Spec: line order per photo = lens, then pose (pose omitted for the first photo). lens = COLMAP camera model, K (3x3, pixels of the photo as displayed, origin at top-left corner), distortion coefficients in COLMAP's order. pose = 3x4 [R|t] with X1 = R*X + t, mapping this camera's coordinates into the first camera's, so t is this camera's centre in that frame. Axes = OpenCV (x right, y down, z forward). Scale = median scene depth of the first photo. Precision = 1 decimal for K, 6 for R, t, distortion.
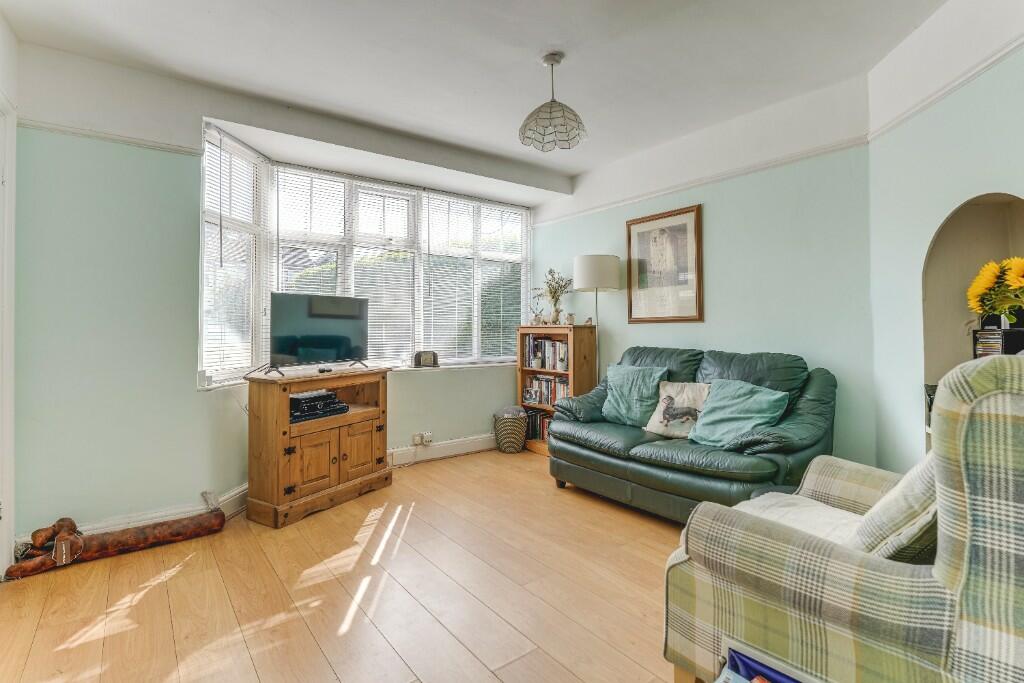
lens RADIAL K [[487.1, 0, 507.7], [0, 487.1, 331.0], [0, 0, 1]] dist [-0.008431, -0.000402]
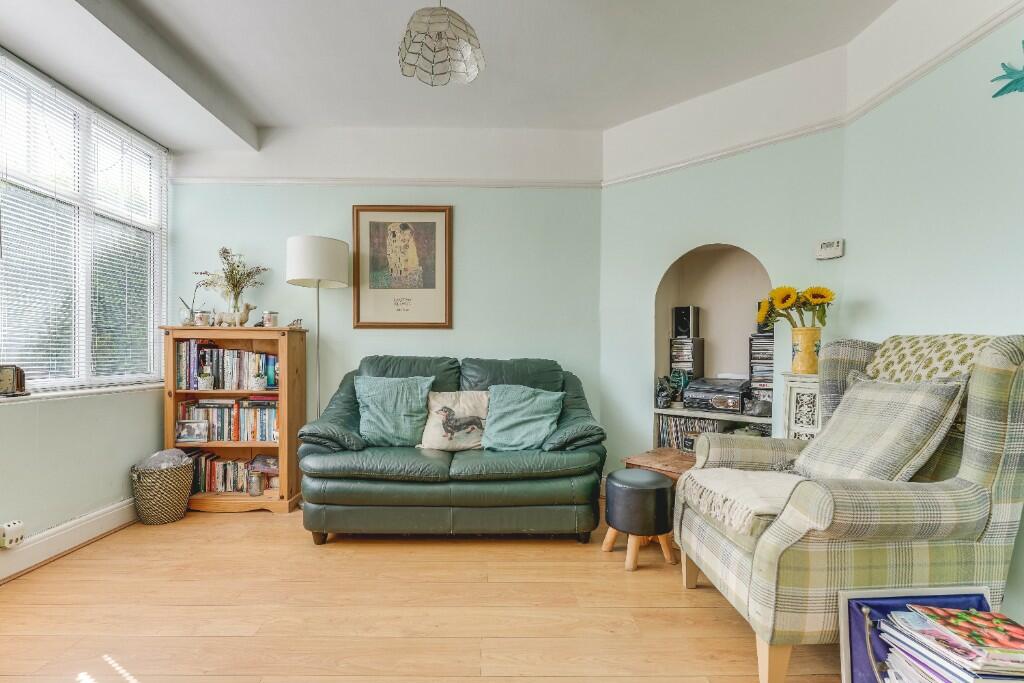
lens RADIAL K [[487.1, 0, 496.8], [0, 487.1, 367.6], [0, 0, 1]] dist [-0.008431, -0.000402]
pose [[0.594694, -0.015281, 0.803807, -0.324911], [-0.008061, 0.999656, 0.024968, 0.033098], [-0.803911, -0.021328, 0.594366, 0.350676]]
